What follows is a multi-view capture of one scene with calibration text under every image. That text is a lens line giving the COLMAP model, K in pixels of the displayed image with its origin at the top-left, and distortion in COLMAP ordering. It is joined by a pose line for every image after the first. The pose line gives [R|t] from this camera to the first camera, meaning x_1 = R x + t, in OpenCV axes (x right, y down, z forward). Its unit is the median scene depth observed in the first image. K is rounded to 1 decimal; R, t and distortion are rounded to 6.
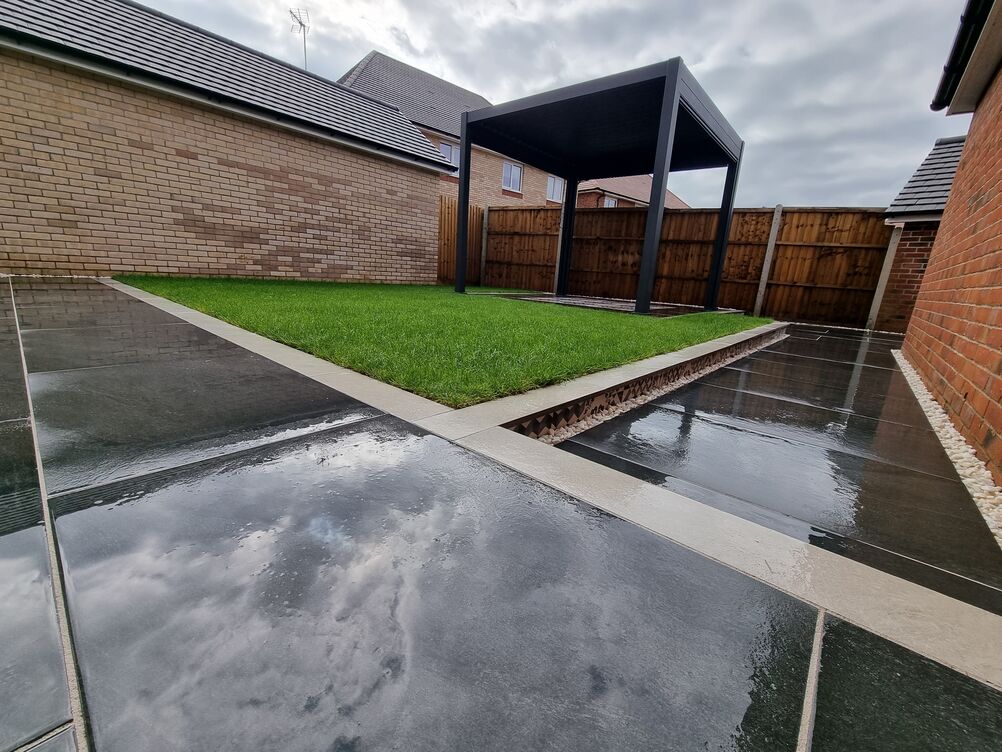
lens RADIAL K [[412.4, 0, 502.9], [0, 412.4, 379.1], [0, 0, 1]] dist [-0.002753, 0.000084]
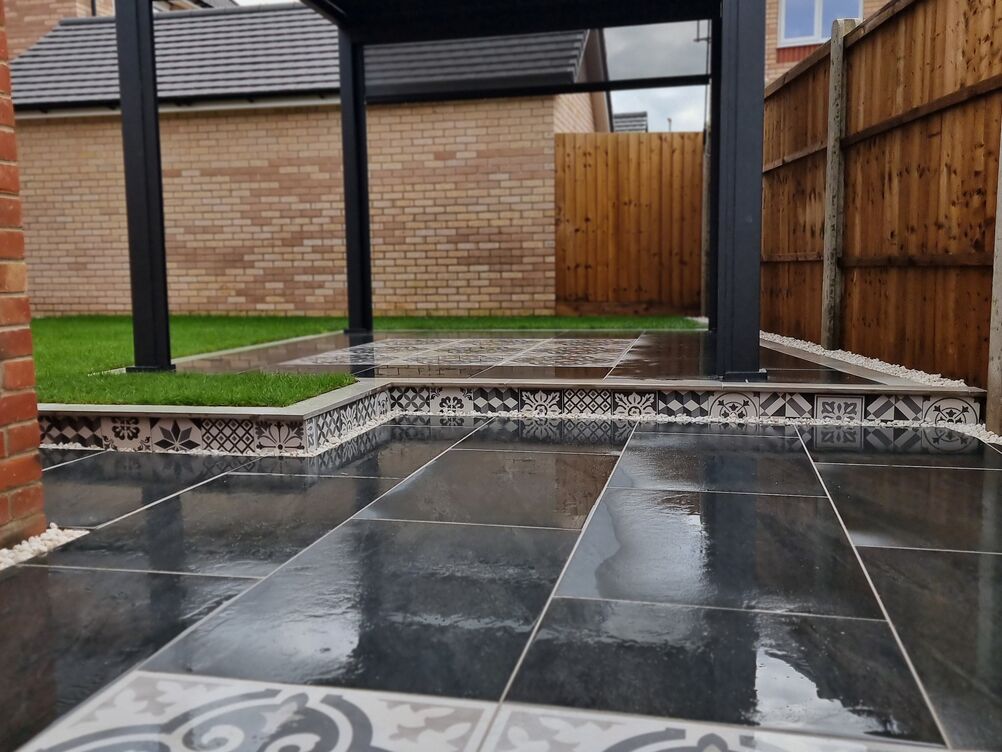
lens RADIAL K [[923.0, 0, 498.7], [0, 923.0, 375.8], [0, 0, 1]] dist [0.109485, -0.132063]
pose [[0.466217, 0.029193, -0.884189, 0.967291], [-0.176339, 0.982466, -0.060543, -0.105929], [0.866918, 0.184143, 0.463190, 0.587064]]
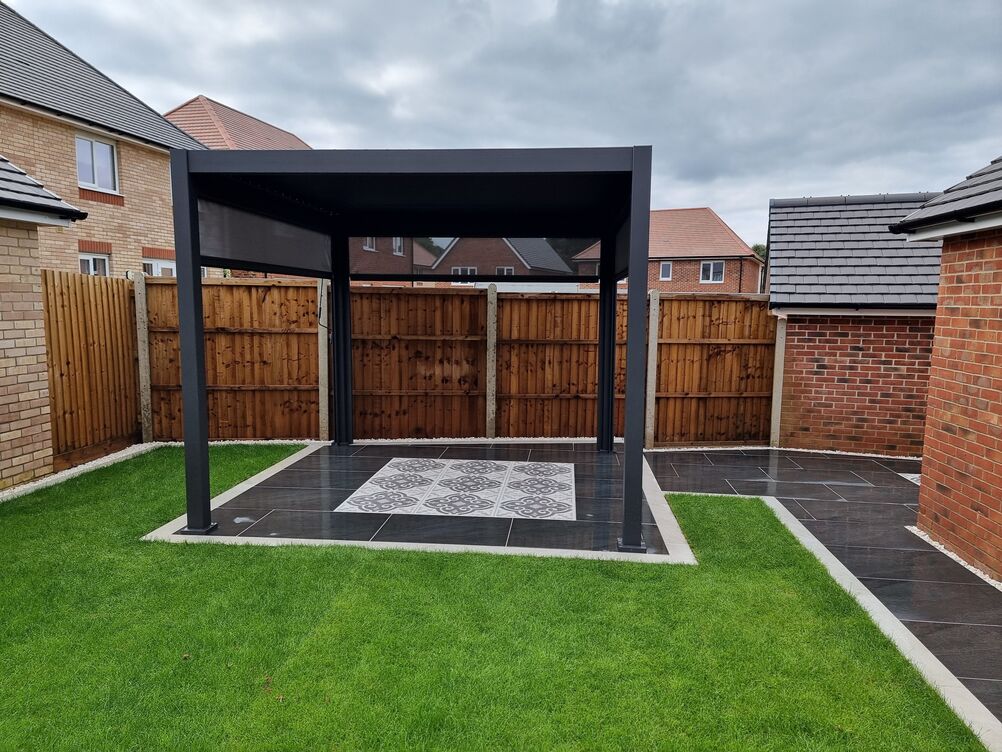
lens RADIAL K [[690.7, 0, 500.7], [0, 690.7, 390.0], [0, 0, 1]] dist [0.094343, -0.088999]
pose [[0.821466, -0.126391, 0.556074, -0.224913], [0.182827, 0.982027, -0.046876, -0.245560], [-0.540155, 0.140173, 0.829810, 0.177796]]
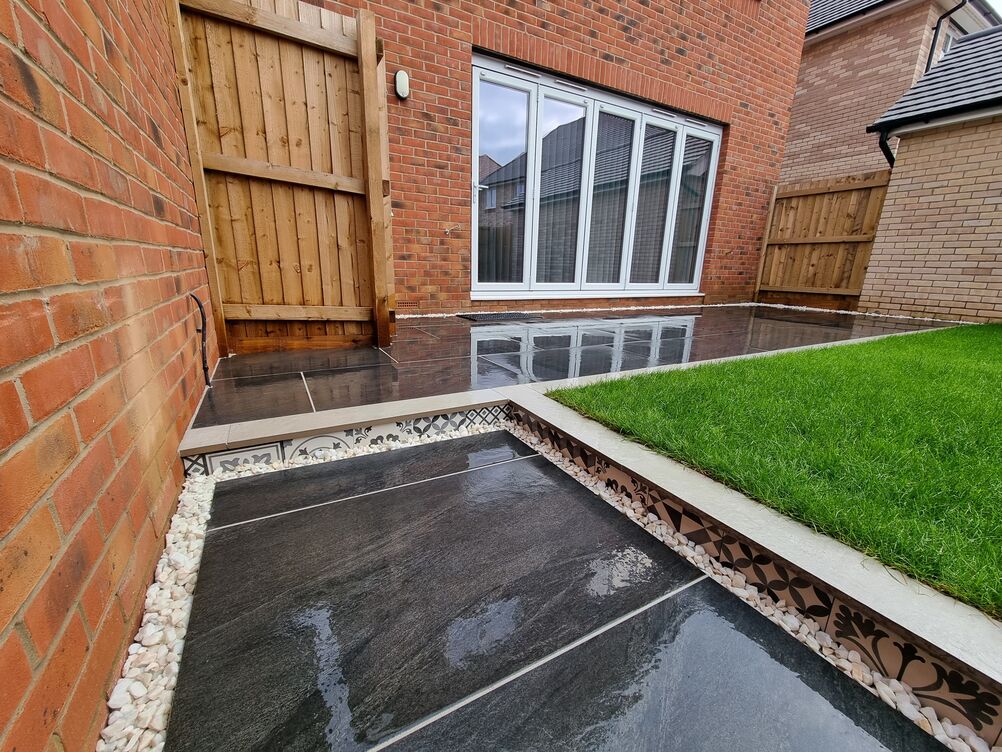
lens RADIAL K [[410.6, 0, 502.7], [0, 410.6, 377.2], [0, 0, 1]] dist [-0.002457, -0.000010]
pose [[-0.332607, 0.174724, -0.926738, 0.205383], [-0.283489, 0.918713, 0.274955, -0.055524], [0.899448, 0.354172, -0.256038, 0.196981]]
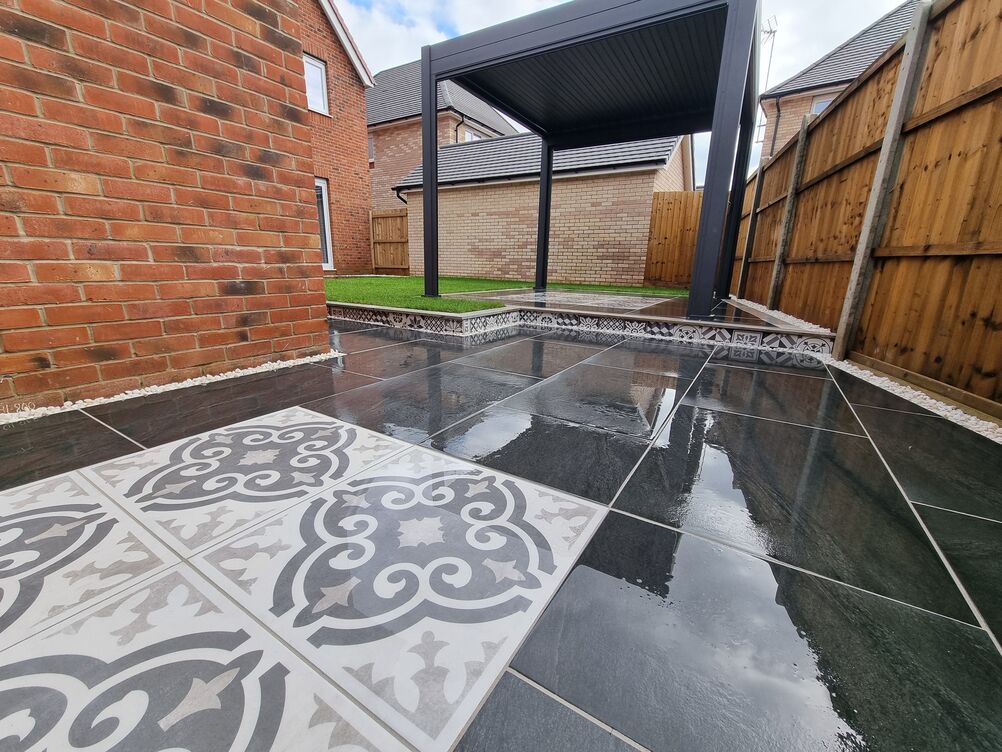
lens RADIAL K [[412.4, 0, 502.9], [0, 412.4, 379.1], [0, 0, 1]] dist [-0.002753, 0.000084]
pose [[0.161580, 0.204227, -0.965496, 0.969208], [-0.259616, 0.952688, 0.158070, -0.116043], [0.952098, 0.225117, 0.206956, 0.687324]]
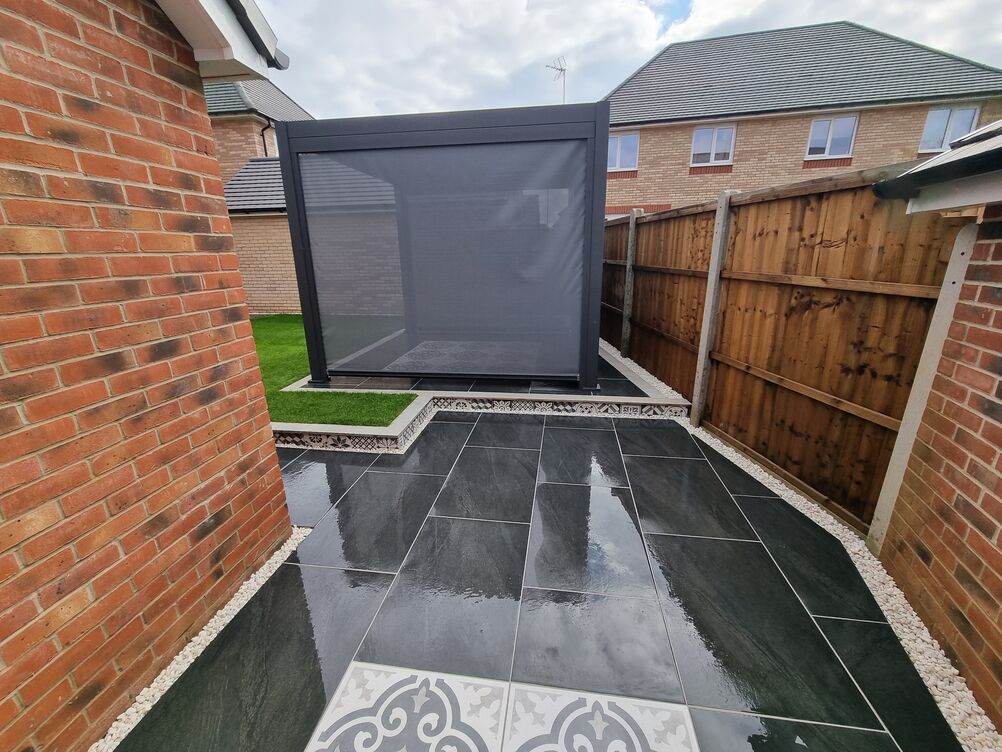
lens RADIAL K [[414.1, 0, 505.9], [0, 414.1, 379.1], [0, 0, 1]] dist [-0.004754, 0.000266]
pose [[0.542420, 0.177378, -0.821168, 0.939780], [-0.160941, 0.981292, 0.105657, -0.228803], [0.824548, 0.074849, 0.560820, 0.558057]]
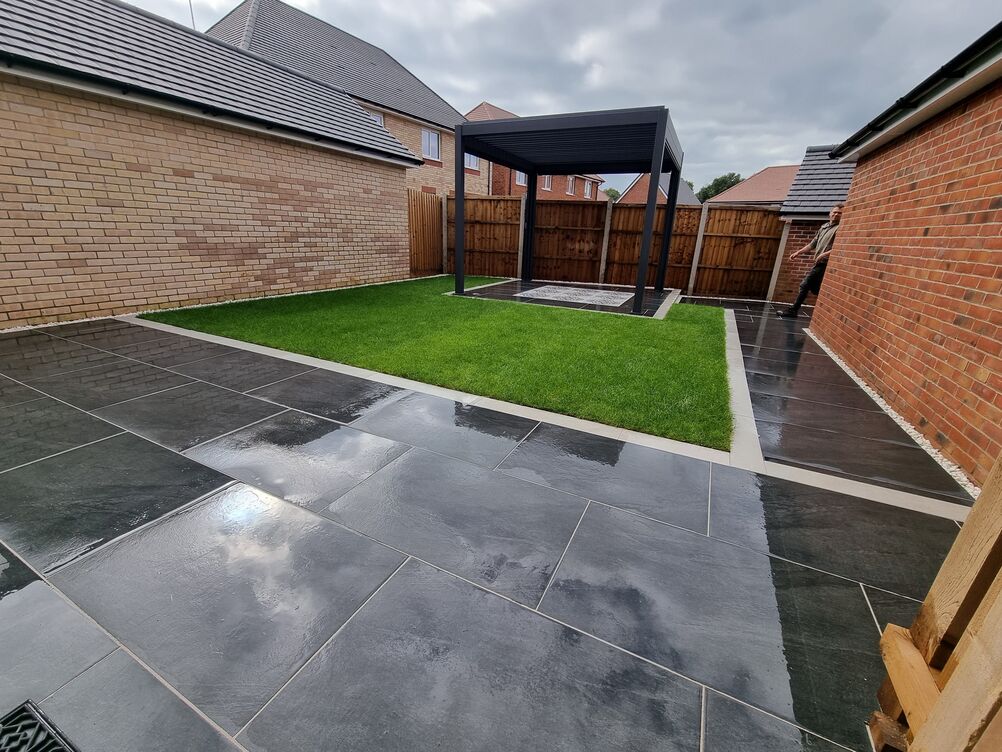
lens RADIAL K [[412.4, 0, 502.9], [0, 412.4, 379.1], [0, 0, 1]] dist [-0.002753, 0.000084]
pose [[0.967596, -0.112371, 0.226123, -0.251060], [0.088342, 0.989575, 0.113744, -0.094445], [-0.236547, -0.090082, 0.967435, -0.094404]]
